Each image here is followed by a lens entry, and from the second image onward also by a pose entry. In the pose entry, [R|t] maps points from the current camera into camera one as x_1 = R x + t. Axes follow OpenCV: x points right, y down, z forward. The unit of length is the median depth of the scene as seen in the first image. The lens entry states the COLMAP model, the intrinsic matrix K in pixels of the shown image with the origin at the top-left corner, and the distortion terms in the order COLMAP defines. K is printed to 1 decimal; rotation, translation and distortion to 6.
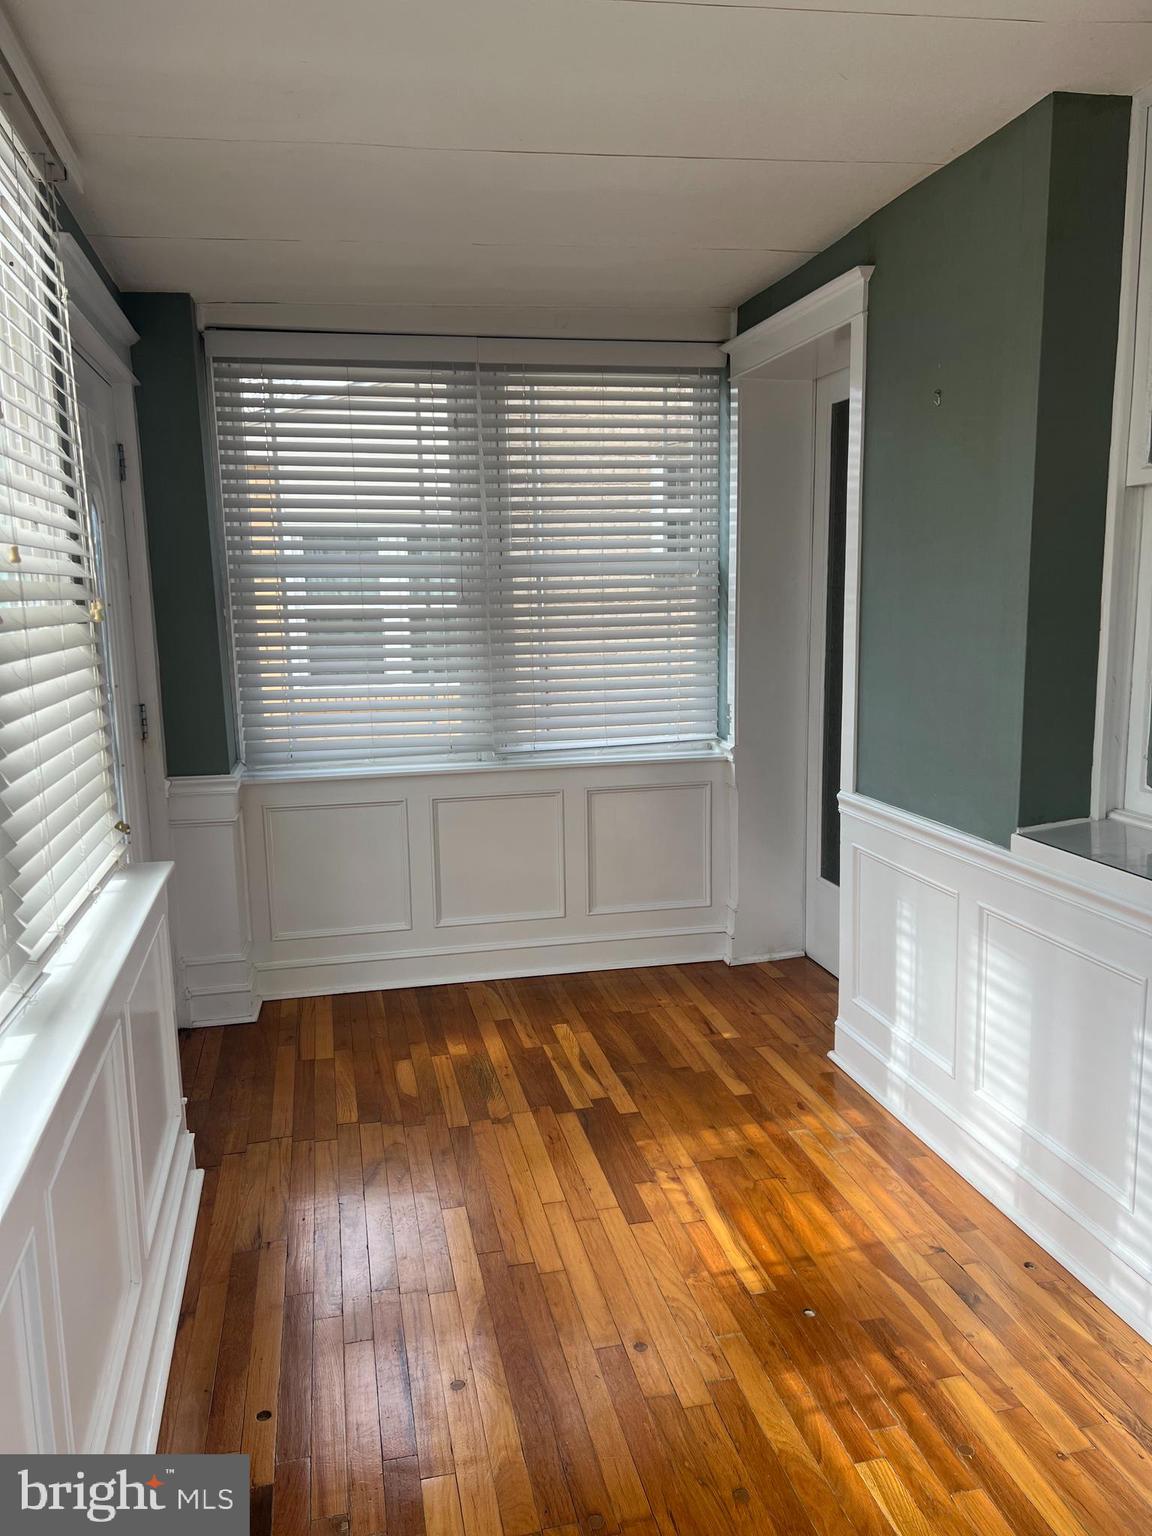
lens RADIAL K [[1149.9, 0, 574.5], [0, 1149.9, 771.3], [0, 0, 1]] dist [0.011423, -0.007325]
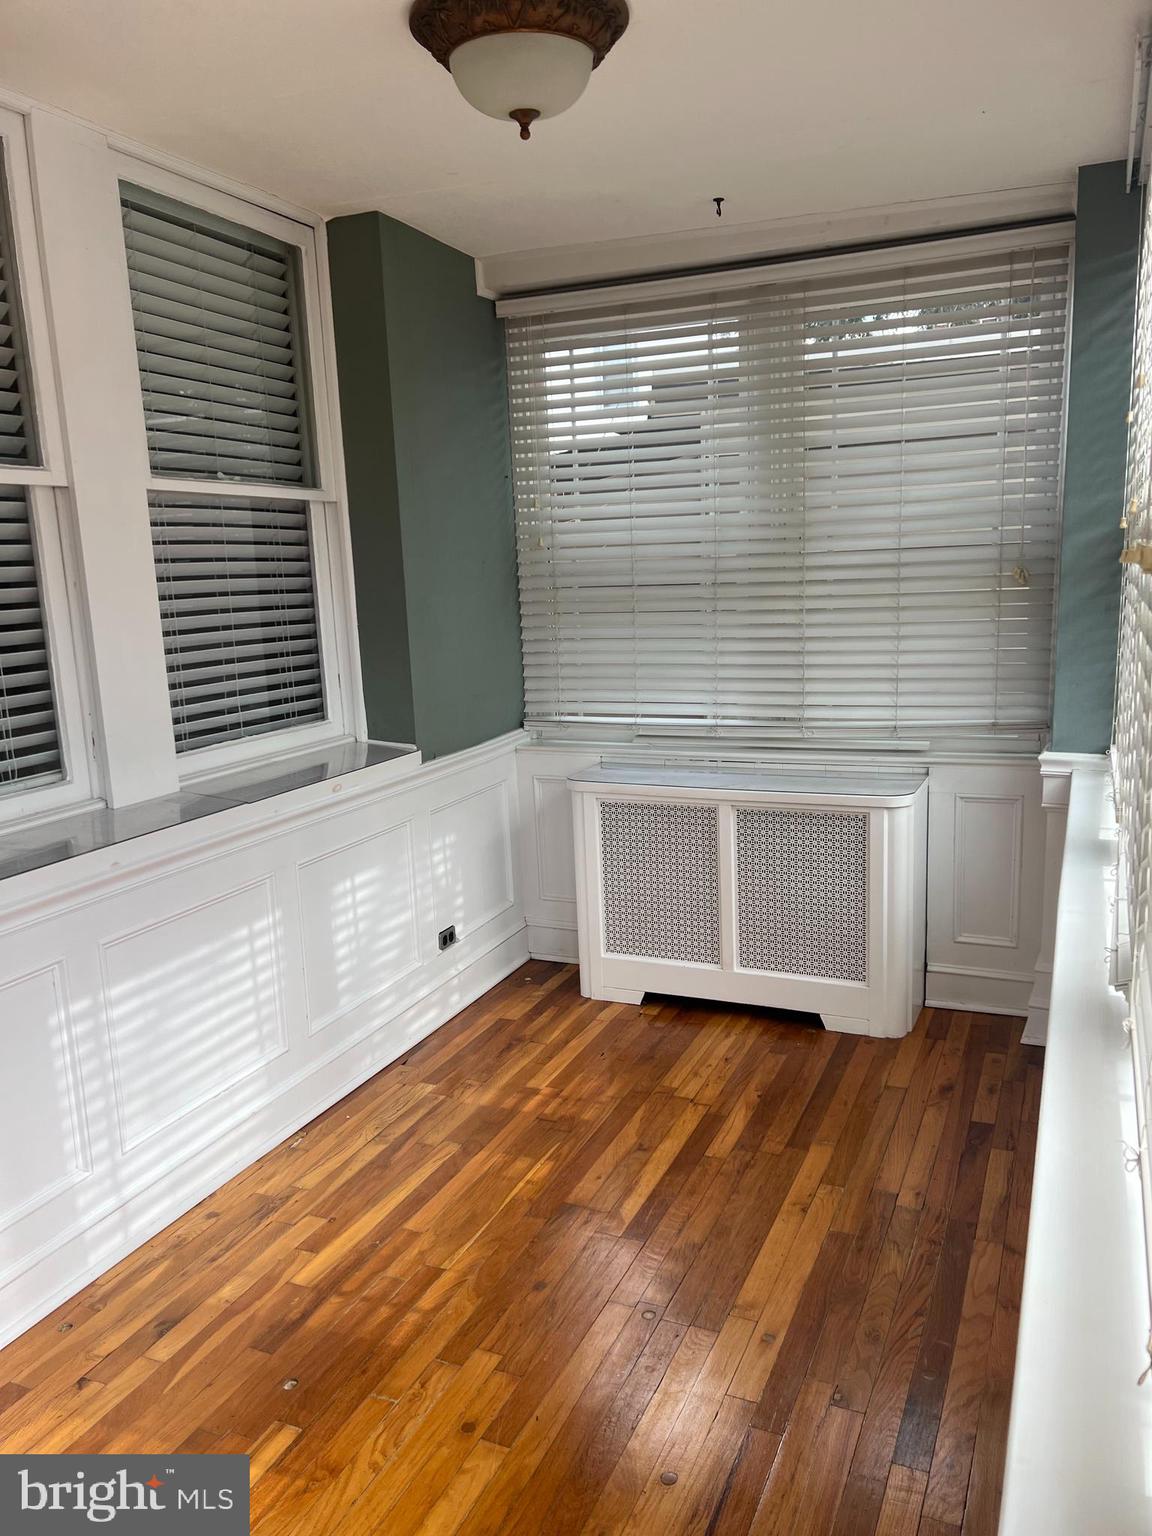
lens RADIAL K [[1149.9, 0, 577.8], [0, 1149.9, 770.2], [0, 0, 1]] dist [0.011423, -0.007325]
pose [[-0.800881, -0.064689, 0.595319, -0.481103], [0.137731, 0.947596, 0.288257, -0.217021], [-0.582769, 0.312853, -0.750002, 1.378590]]
